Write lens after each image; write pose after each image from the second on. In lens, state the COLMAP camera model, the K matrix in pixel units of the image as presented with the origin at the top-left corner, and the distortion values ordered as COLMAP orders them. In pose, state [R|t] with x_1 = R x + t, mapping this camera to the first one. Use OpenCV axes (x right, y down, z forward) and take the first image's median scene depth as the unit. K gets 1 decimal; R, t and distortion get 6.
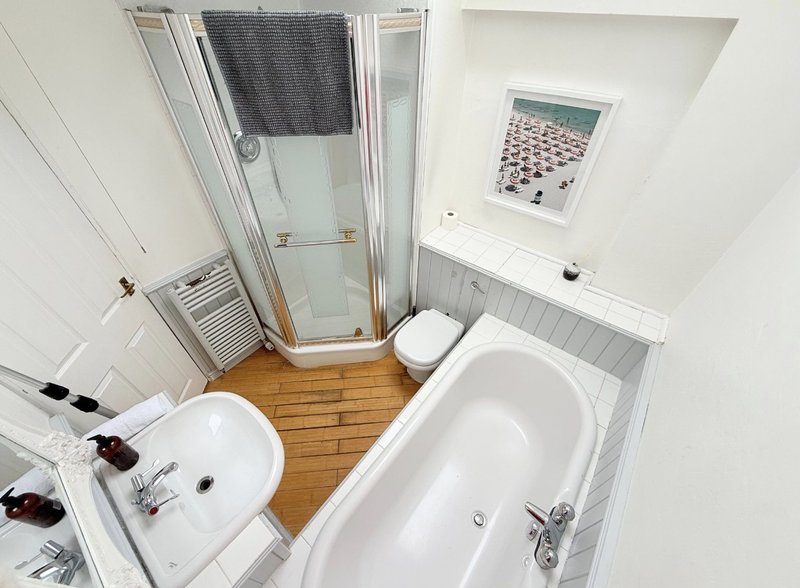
lens RADIAL K [[321.0, 0, 400.0], [0, 321.0, 294.0], [0, 0, 1]] dist [0.000810, 0.000057]
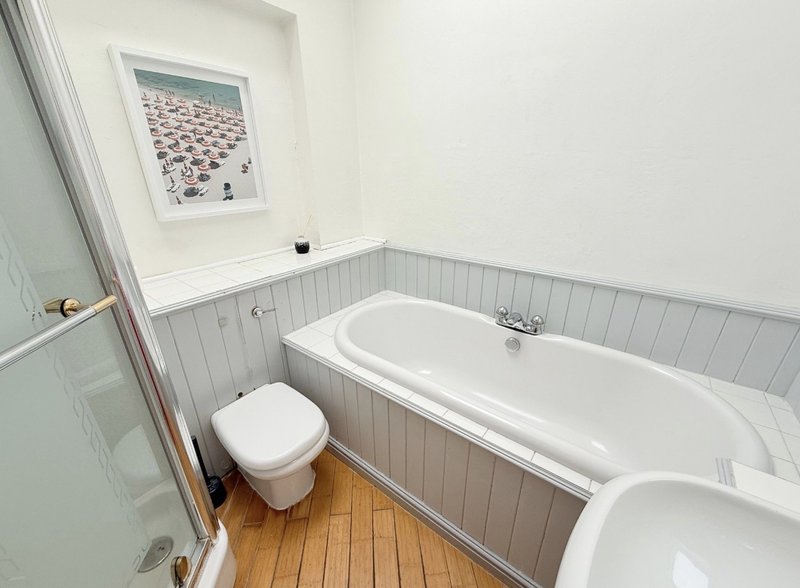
lens RADIAL K [[321.0, 0, 400.0], [0, 321.0, 294.0], [0, 0, 1]] dist [0.000810, 0.000057]
pose [[-0.009795, -0.381859, 0.924169, -0.516567], [0.691054, 0.665410, 0.282267, -0.044022], [-0.722737, 0.641415, 0.257367, 0.668437]]
